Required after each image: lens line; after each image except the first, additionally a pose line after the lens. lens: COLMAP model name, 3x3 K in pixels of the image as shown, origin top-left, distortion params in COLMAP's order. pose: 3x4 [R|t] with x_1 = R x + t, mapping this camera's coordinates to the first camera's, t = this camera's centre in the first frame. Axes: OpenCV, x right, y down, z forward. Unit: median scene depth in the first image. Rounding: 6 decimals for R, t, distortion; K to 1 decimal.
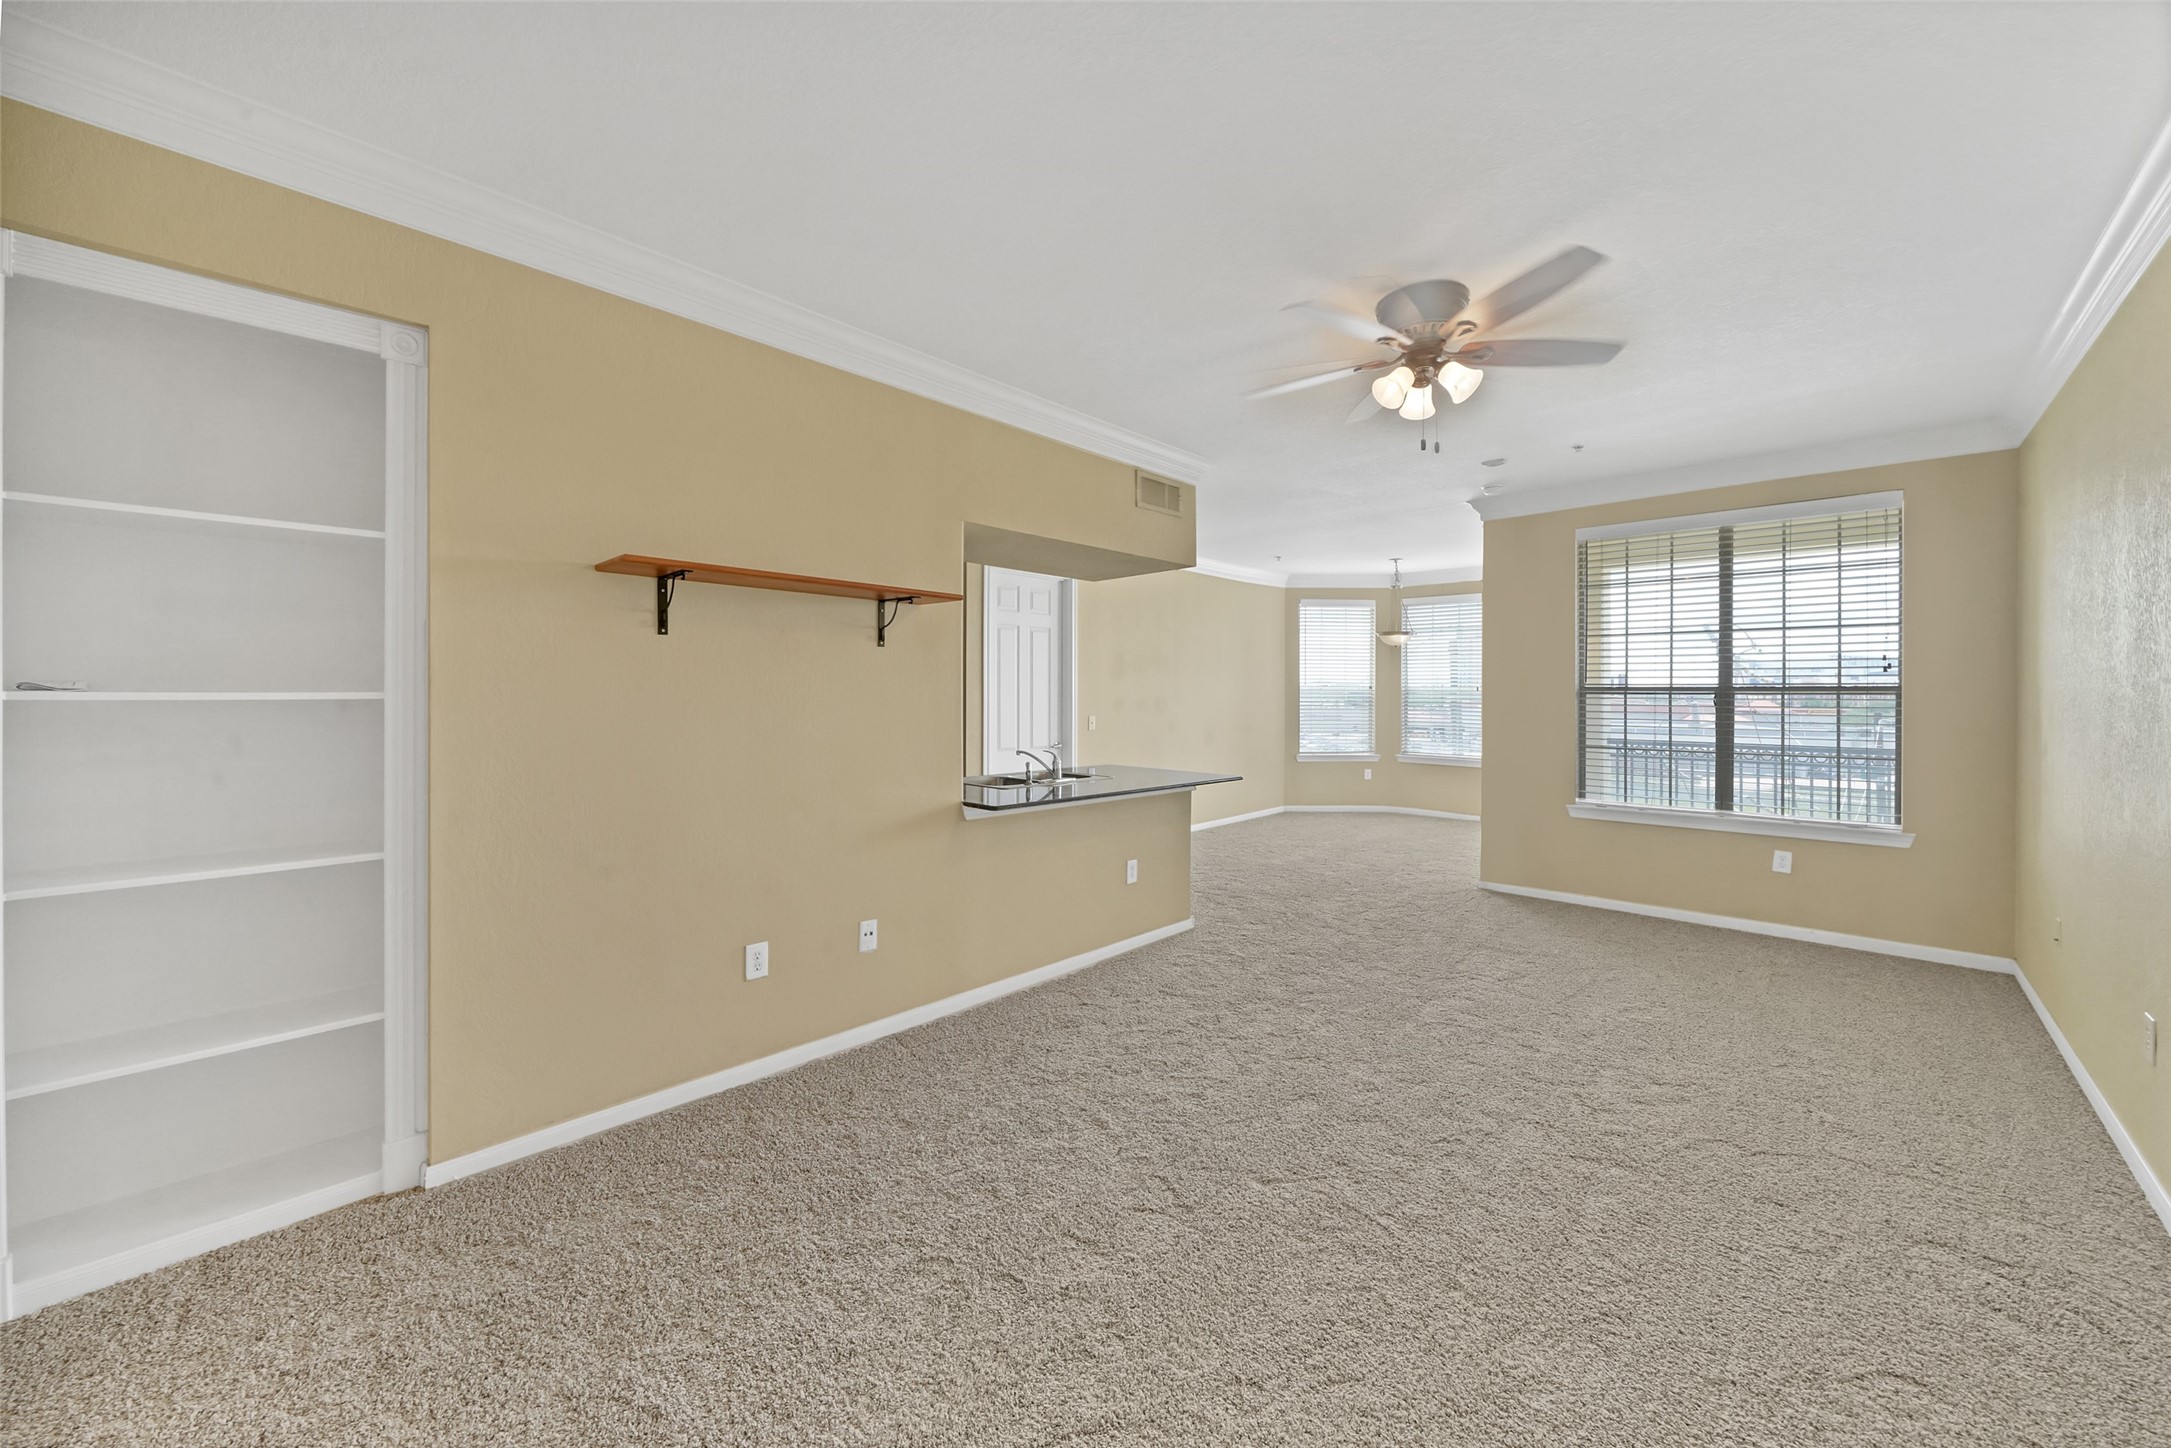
lens RADIAL K [[810.0, 0, 1088.5], [0, 810.0, 694.0], [0, 0, 1]] dist [-0.000143, 0.000031]
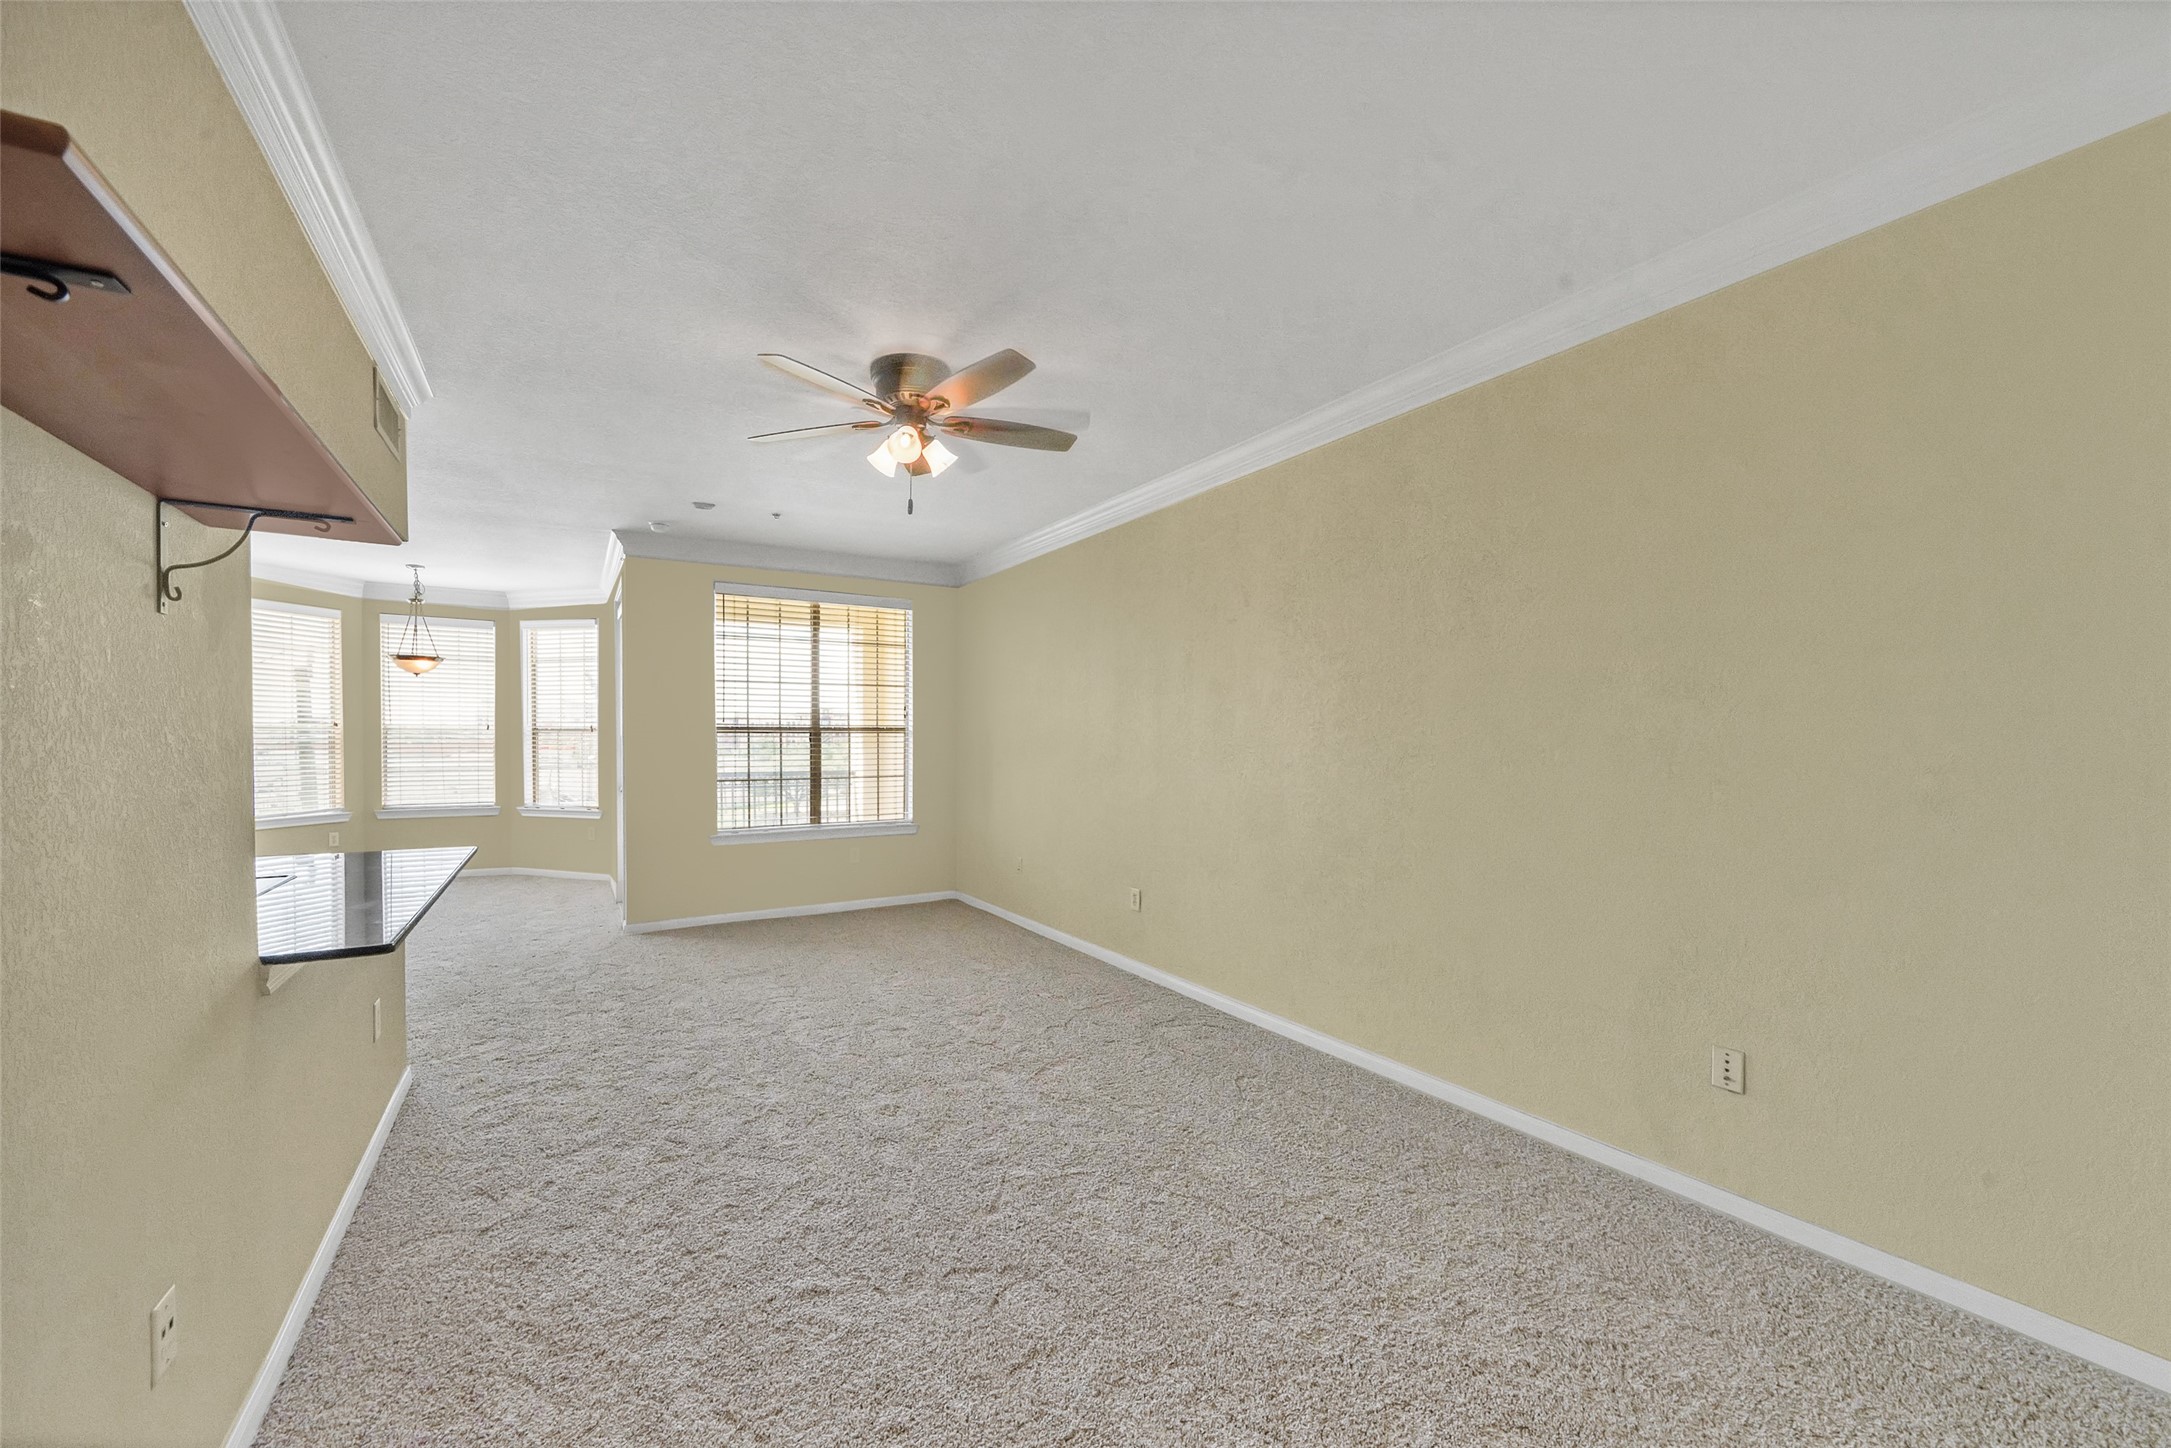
lens RADIAL K [[768.6, 0, 1081.4], [0, 768.6, 736.6], [0, 0, 1]] dist [-0.001044, -0.000067]
pose [[0.301296, -0.004580, 0.953520, -0.253177], [0.000908, 0.999989, 0.004517, 0.001227], [-0.953530, -0.000495, 0.301297, 0.228963]]
